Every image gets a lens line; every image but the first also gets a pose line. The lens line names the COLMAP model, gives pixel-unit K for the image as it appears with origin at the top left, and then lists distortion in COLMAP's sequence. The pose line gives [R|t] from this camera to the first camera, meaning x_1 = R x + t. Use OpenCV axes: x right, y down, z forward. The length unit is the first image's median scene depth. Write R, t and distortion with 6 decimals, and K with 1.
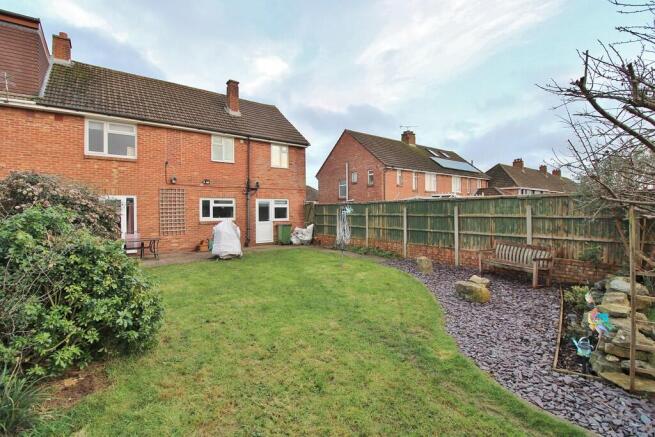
lens RADIAL K [[305.0, 0, 331.8], [0, 305.0, 218.6], [0, 0, 1]] dist [-0.005209, -0.008211]
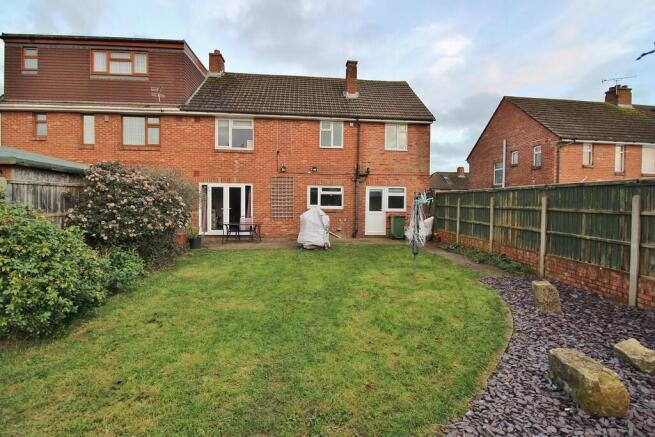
lens RADIAL K [[305.0, 0, 328.6], [0, 305.0, 213.7], [0, 0, 1]] dist [-0.005209, -0.008211]
pose [[0.840311, 0.041686, -0.540500, 0.176708], [-0.032384, 0.999119, 0.026708, -0.003790], [0.541137, -0.004940, 0.840920, 0.198509]]
